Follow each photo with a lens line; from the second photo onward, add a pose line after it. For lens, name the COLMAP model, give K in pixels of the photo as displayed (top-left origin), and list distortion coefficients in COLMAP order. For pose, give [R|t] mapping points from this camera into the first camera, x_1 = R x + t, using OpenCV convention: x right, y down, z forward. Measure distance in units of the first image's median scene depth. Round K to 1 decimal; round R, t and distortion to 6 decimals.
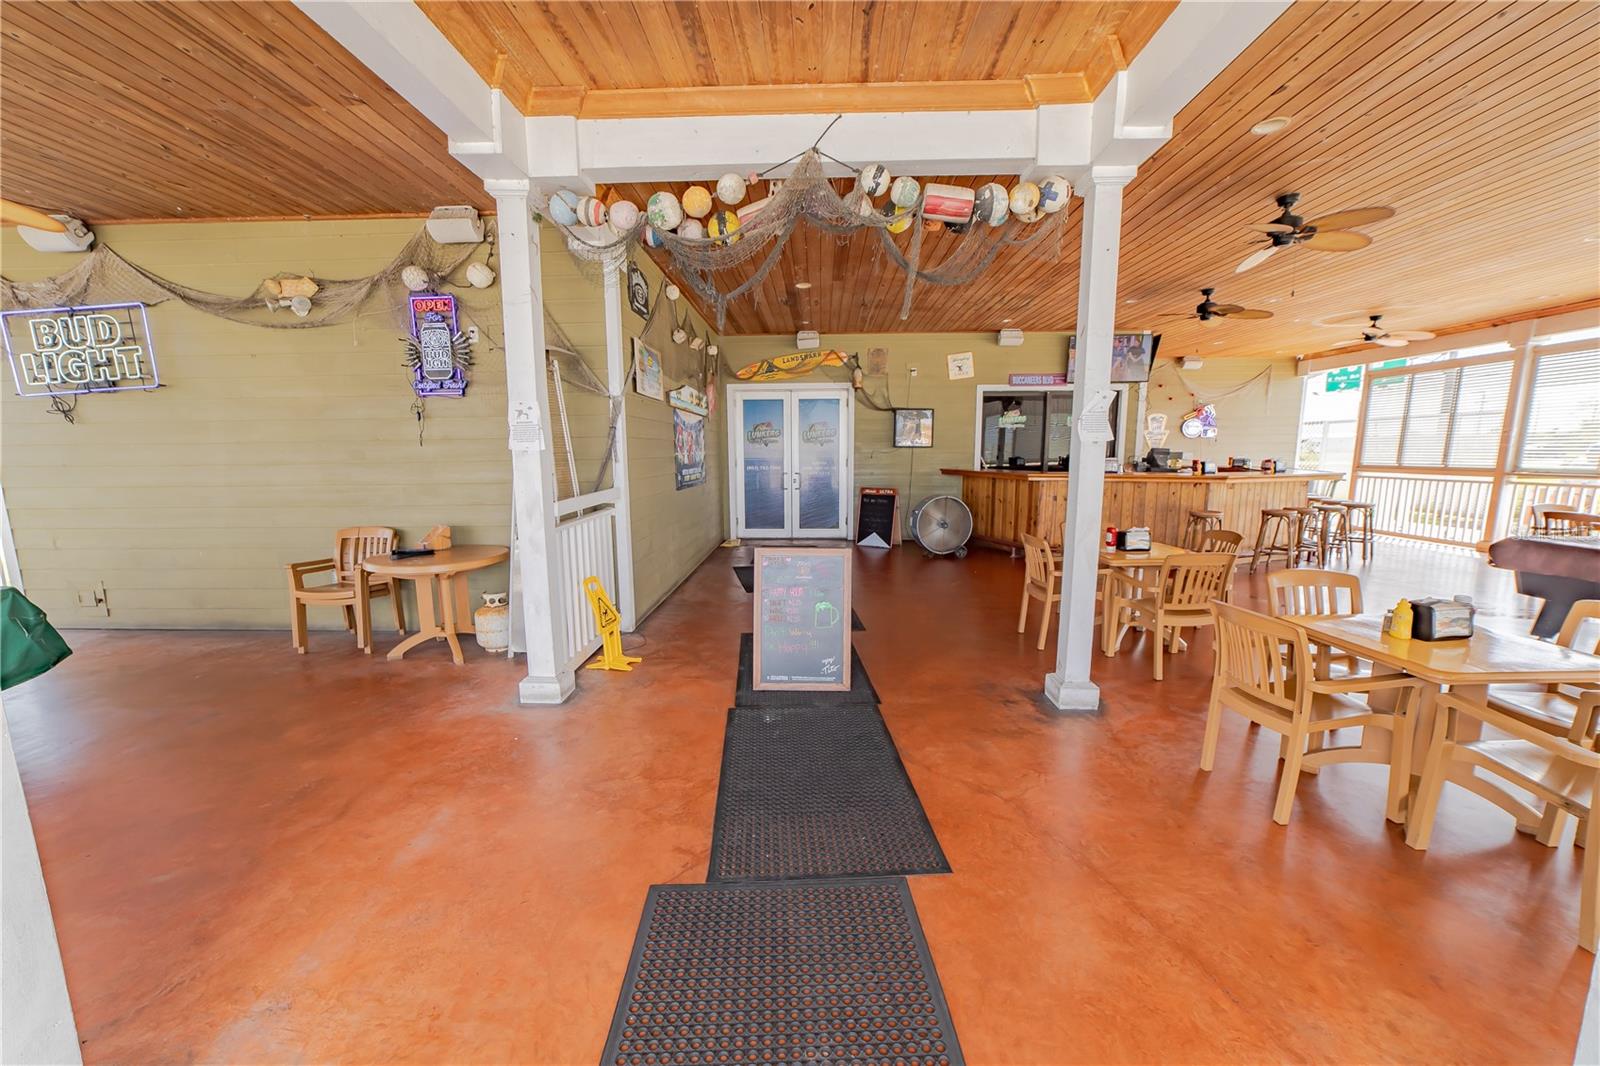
lens RADIAL K [[614.9, 0, 800.0], [0, 614.9, 533.0], [0, 0, 1]] dist [-0.014986, 0.000043]
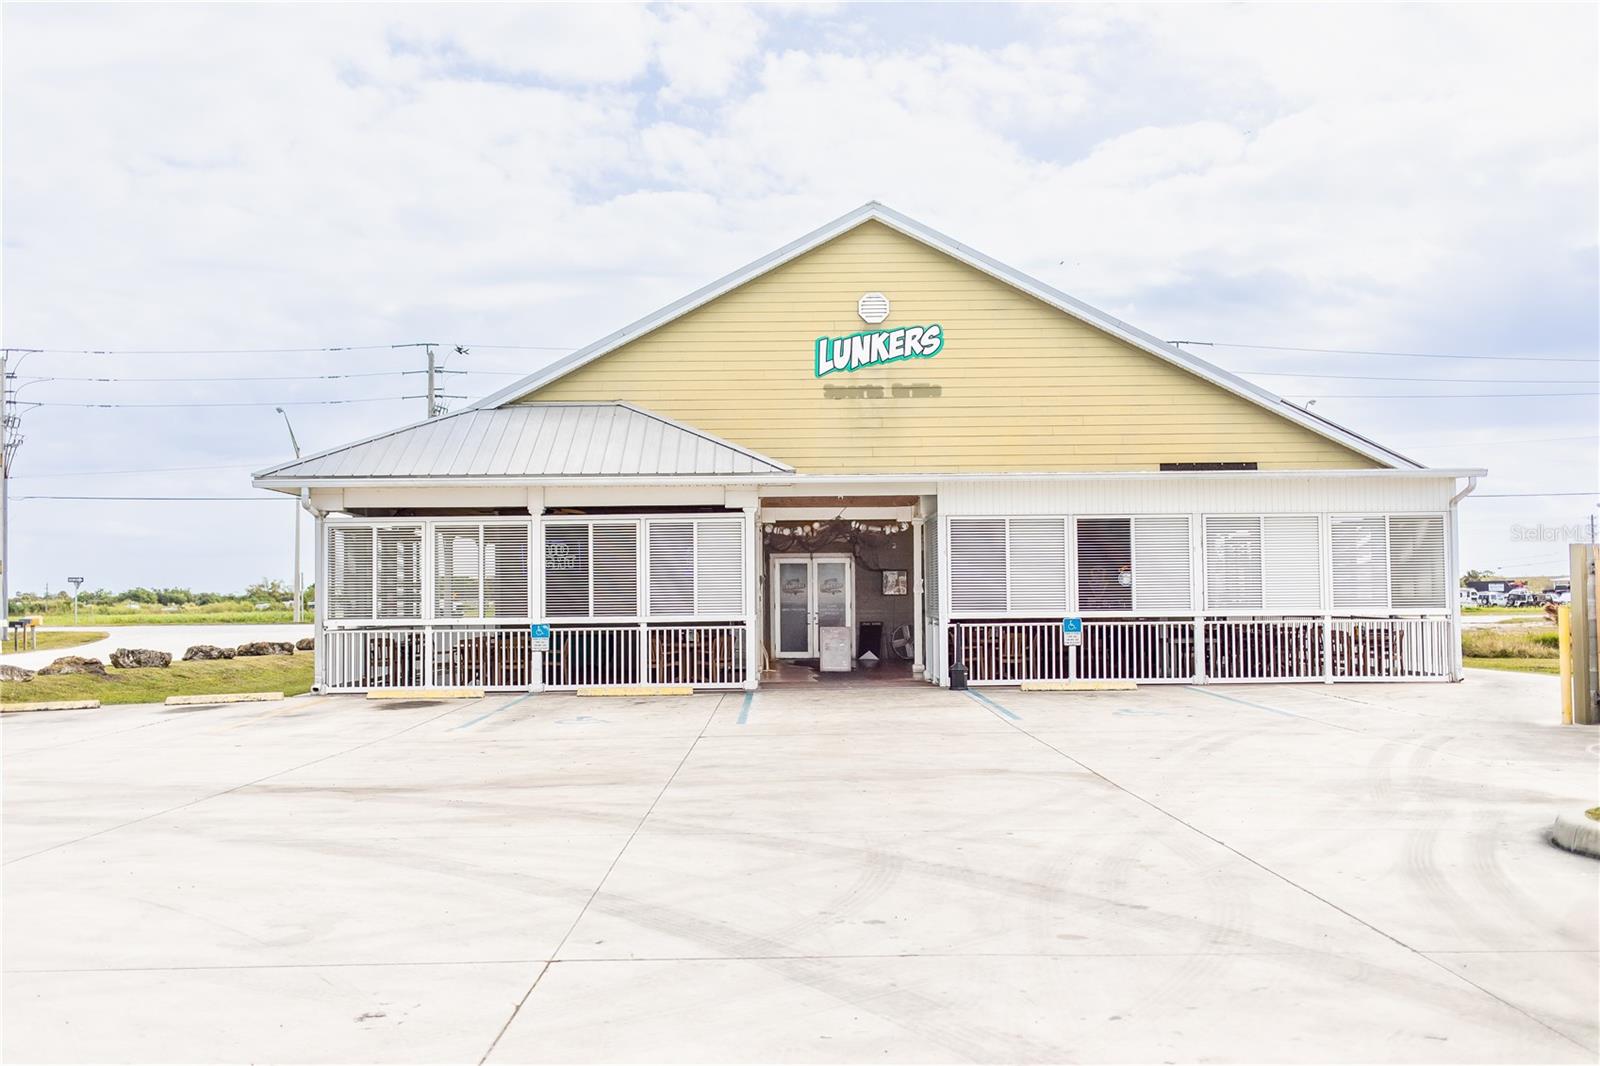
lens RADIAL K [[1603.4, 0, 800.0], [0, 1603.4, 533.0], [0, 0, 1]] dist [-0.000992, 0.004233]
pose [[0.999253, -0.003224, 0.038518, -0.196344], [0.010076, 0.983787, -0.179057, 0.408221], [-0.037316, 0.179311, 0.983084, -2.859833]]
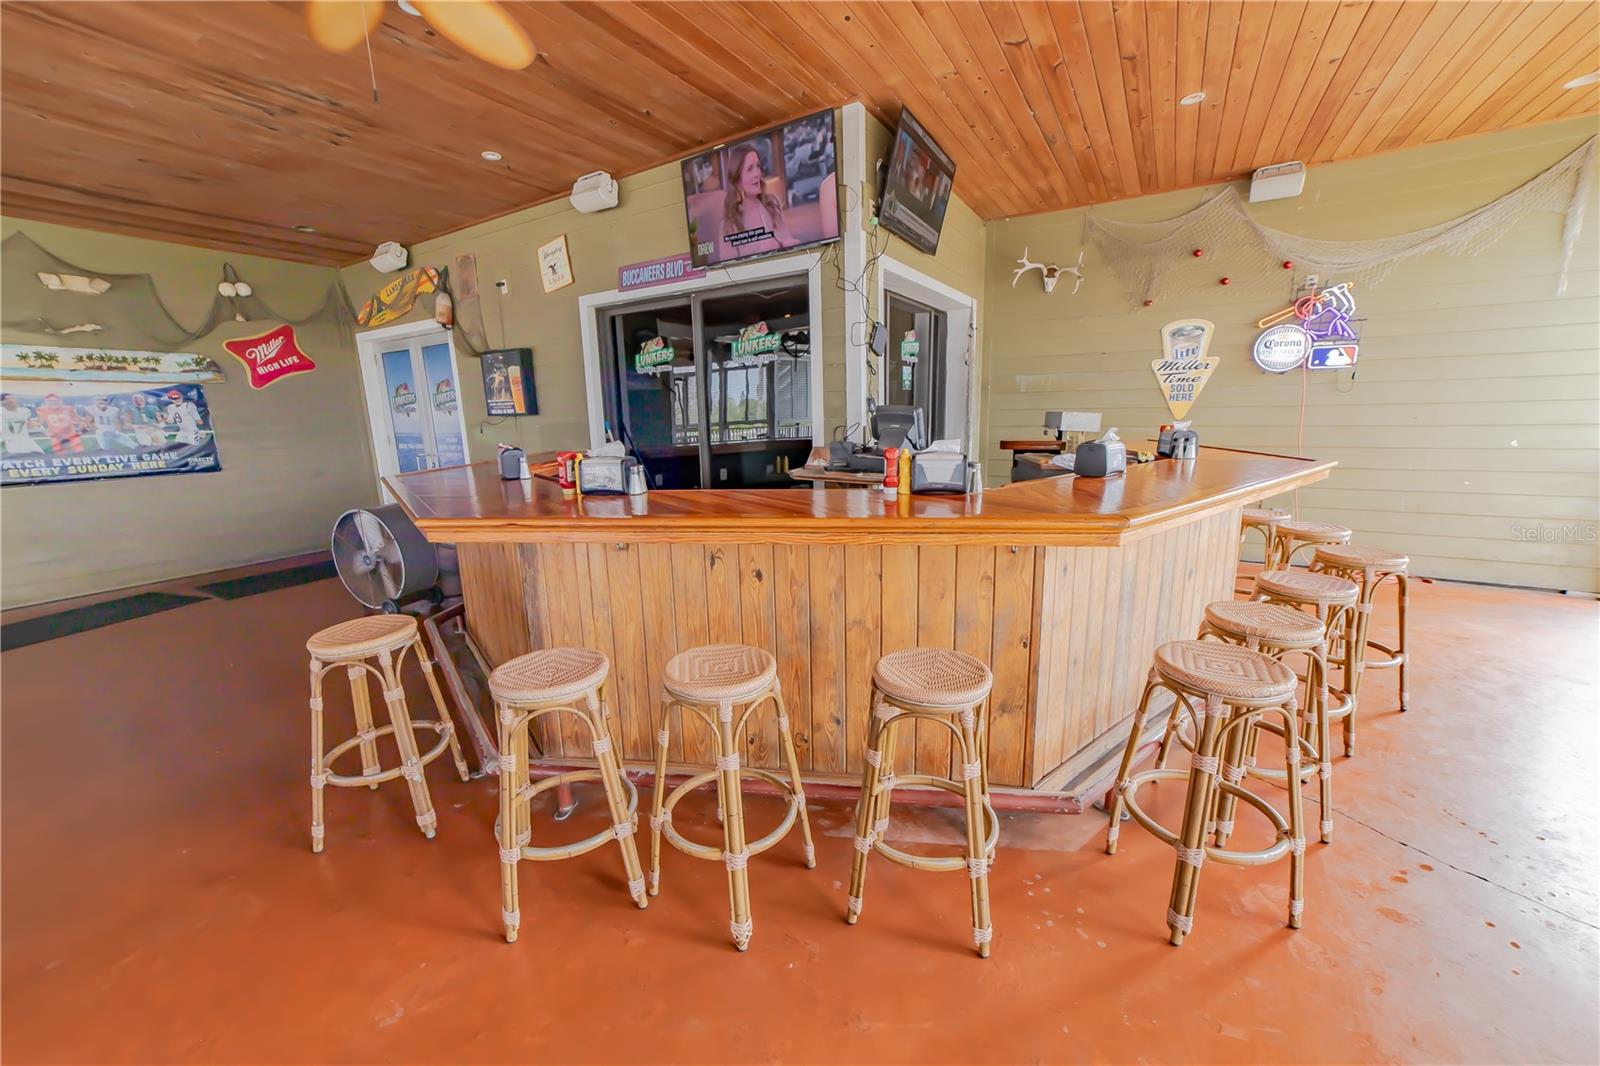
lens RADIAL K [[602.5, 0, 800.0], [0, 602.5, 533.0], [0, 0, 1]] dist [-0.011661, 0.000456]
pose [[0.871235, 0.079602, -0.484369, 0.728641], [-0.042179, 0.995254, 0.087694, -0.088576], [0.489051, -0.055972, 0.870457, 0.621085]]
